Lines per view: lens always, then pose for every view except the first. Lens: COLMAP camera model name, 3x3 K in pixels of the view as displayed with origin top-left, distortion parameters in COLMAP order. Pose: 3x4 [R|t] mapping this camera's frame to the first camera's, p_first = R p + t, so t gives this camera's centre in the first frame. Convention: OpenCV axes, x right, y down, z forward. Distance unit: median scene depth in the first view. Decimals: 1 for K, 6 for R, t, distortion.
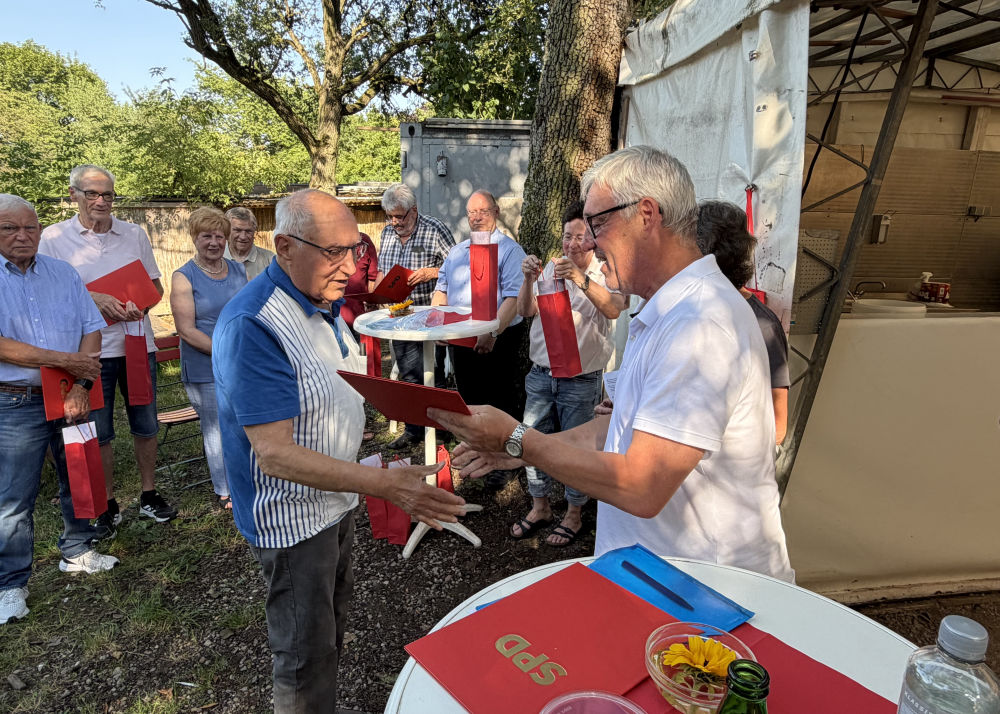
lens RADIAL K [[651.8, 0, 492.2], [0, 651.8, 359.9], [0, 0, 1]] dist [-0.004411, 0.003516]
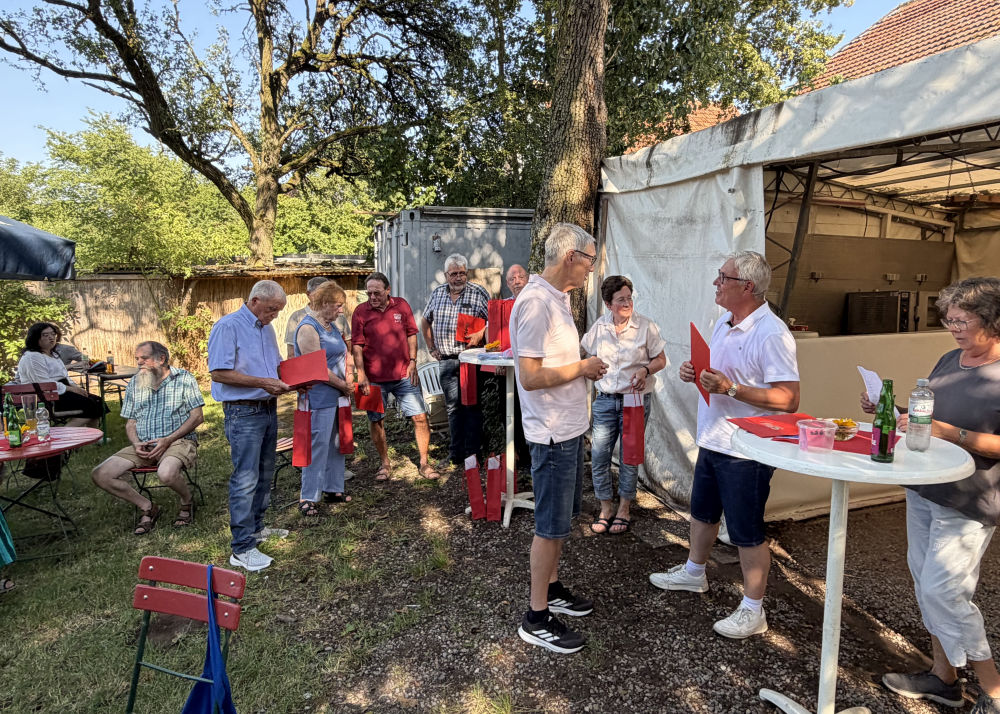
lens RADIAL K [[651.8, 0, 500.2], [0, 651.8, 355.2], [0, 0, 1]] dist [-0.004411, 0.003516]
pose [[0.974176, -0.037291, 0.222687, -0.338447], [0.060987, 0.993067, -0.100495, 0.062542], [-0.217396, 0.111480, 0.969696, -0.285892]]
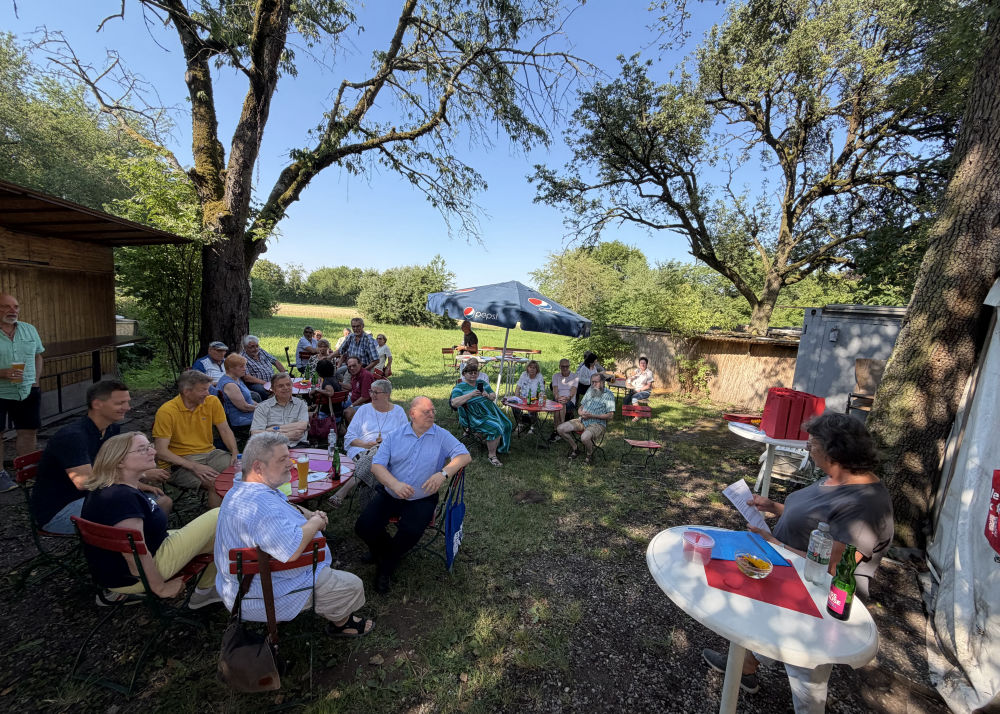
lens RADIAL K [[397.2, 0, 494.2], [0, 397.2, 356.4], [0, 0, 1]] dist [0.003433, -0.000697]
pose [[0.653056, 0.132456, -0.745636, 0.149328], [-0.238217, 0.970536, -0.036232, -0.030754], [0.718867, 0.201285, 0.665368, -0.275055]]
